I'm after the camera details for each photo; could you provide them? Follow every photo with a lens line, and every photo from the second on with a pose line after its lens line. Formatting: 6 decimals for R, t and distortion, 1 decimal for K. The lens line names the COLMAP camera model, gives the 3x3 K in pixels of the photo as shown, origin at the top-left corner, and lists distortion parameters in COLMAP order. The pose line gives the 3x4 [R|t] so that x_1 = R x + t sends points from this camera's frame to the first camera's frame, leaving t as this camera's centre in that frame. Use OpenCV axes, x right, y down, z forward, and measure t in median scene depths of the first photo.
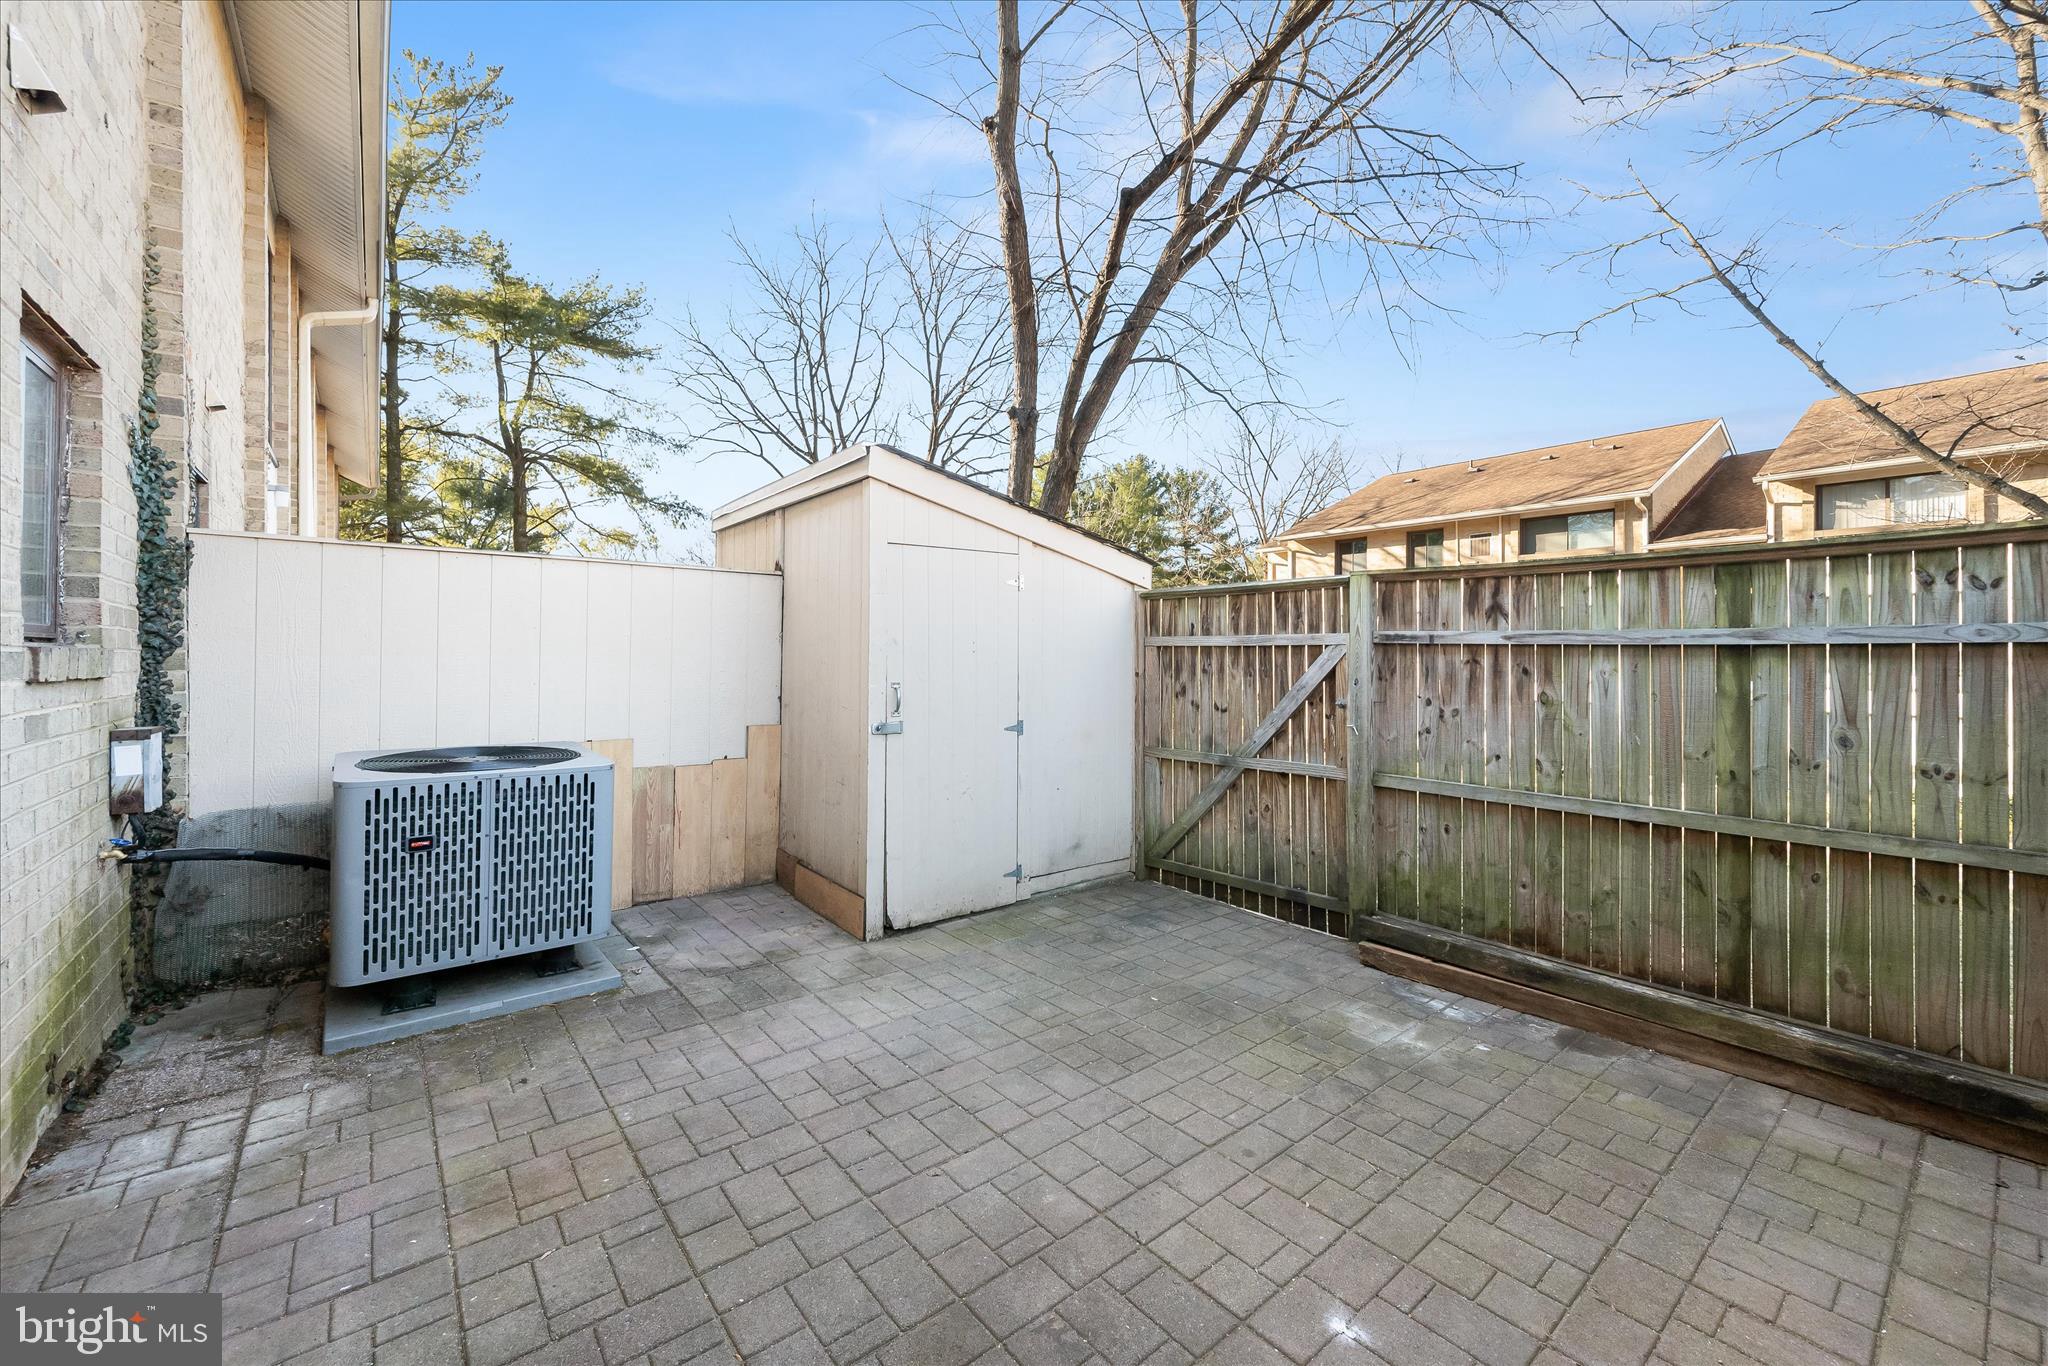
lens RADIAL K [[817.7, 0, 1028.1], [0, 817.7, 648.0], [0, 0, 1]] dist [-0.000553, -0.000179]
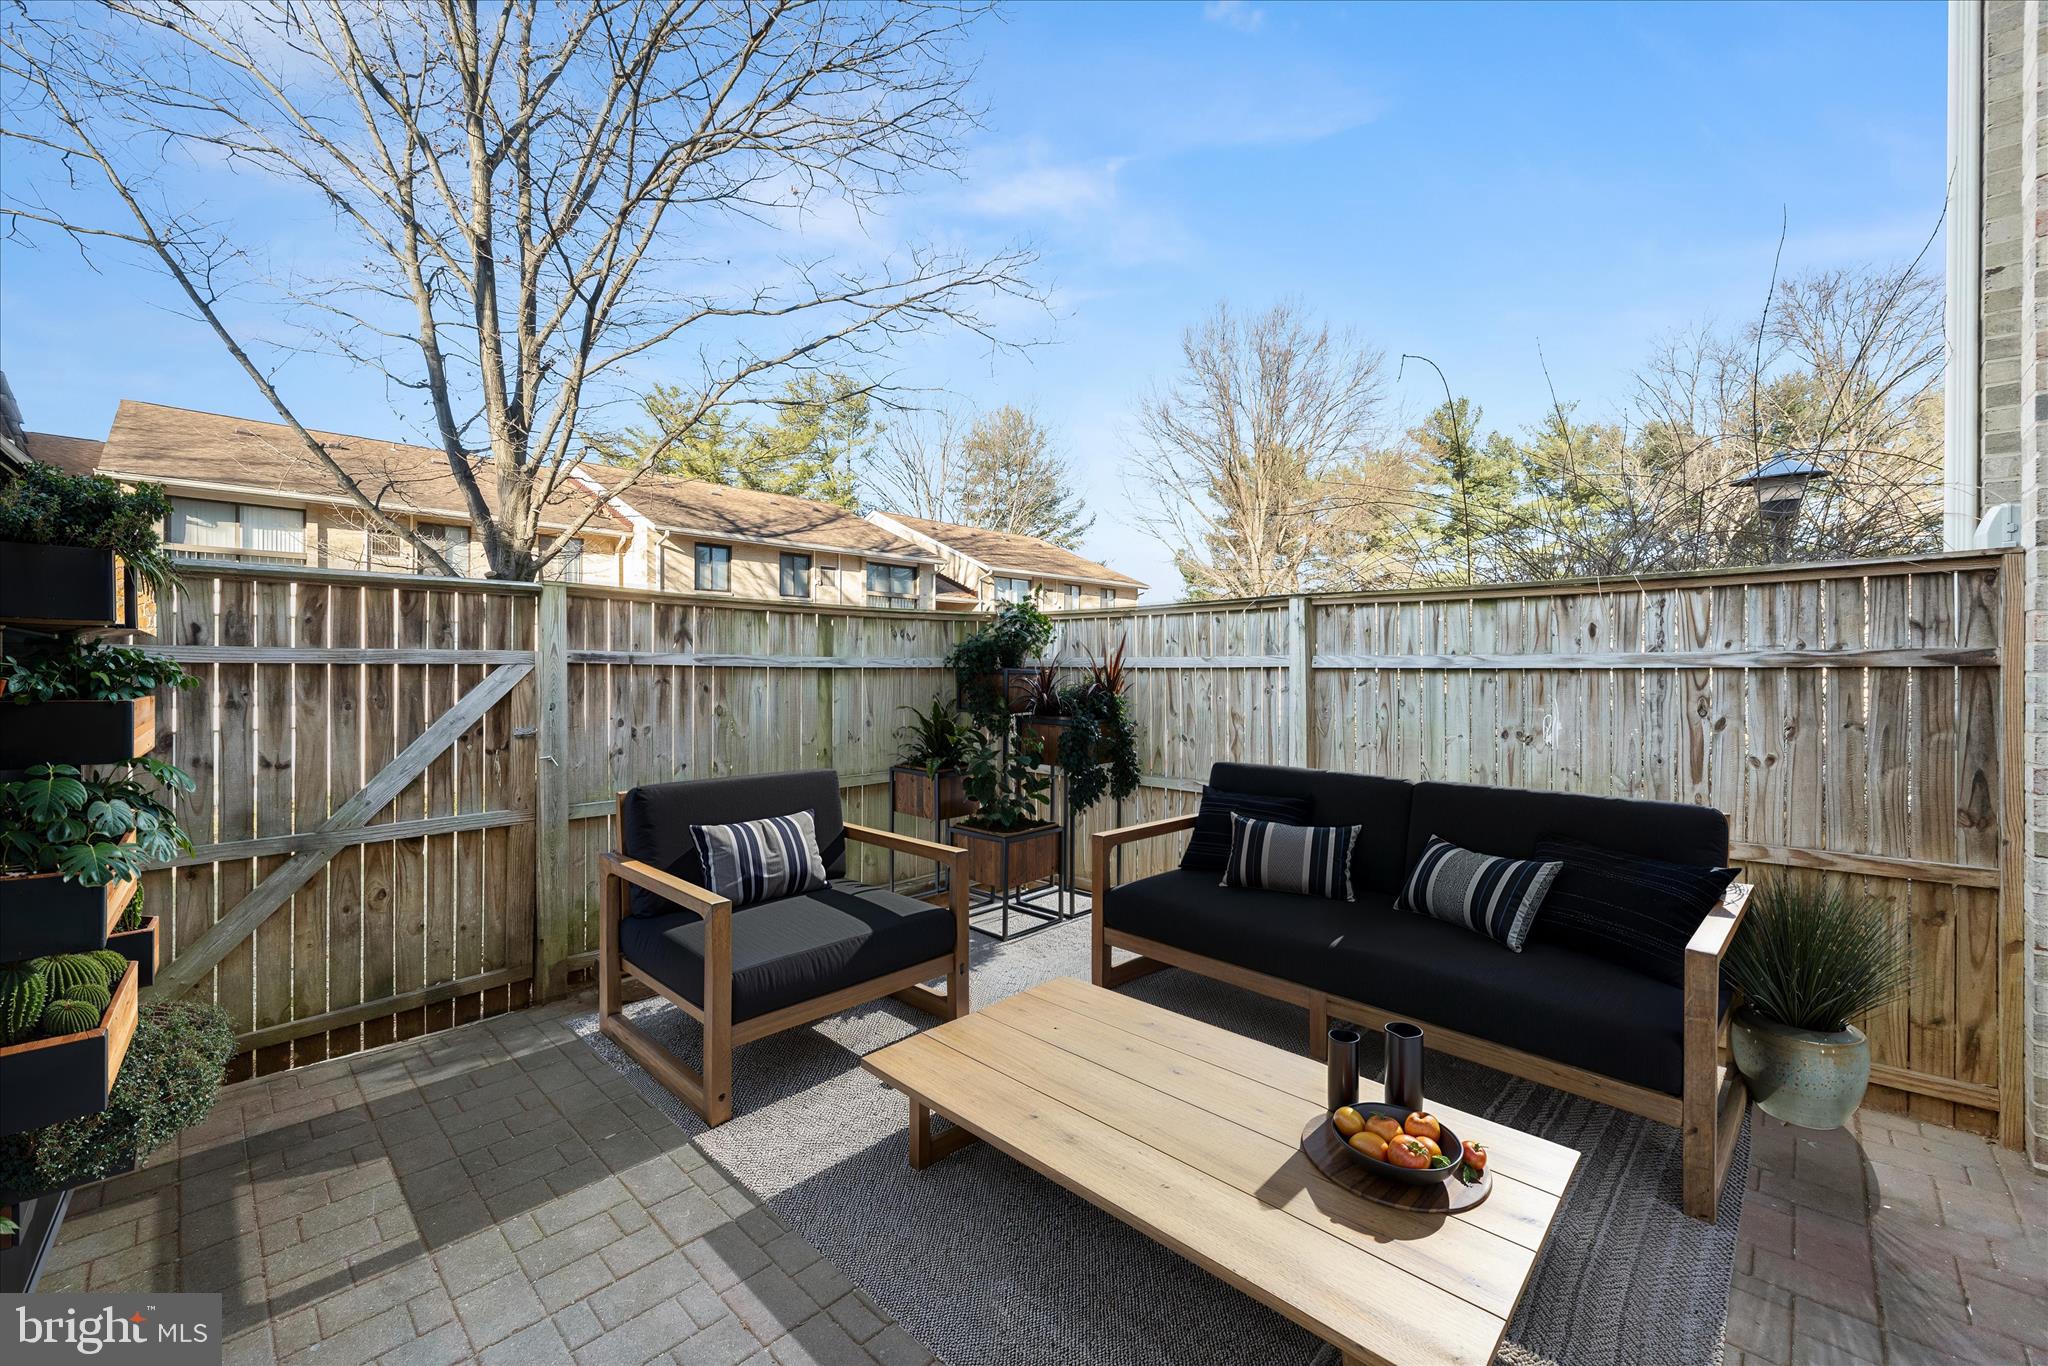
lens RADIAL K [[814.0, 0, 1026.3], [0, 814.0, 675.2], [0, 0, 1]] dist [-0.001145, 0.000077]
pose [[-0.126134, -0.007146, 0.991987, -0.508953], [-0.005359, 0.999964, 0.006522, -0.000853], [-0.991999, -0.004494, -0.126168, 0.578580]]
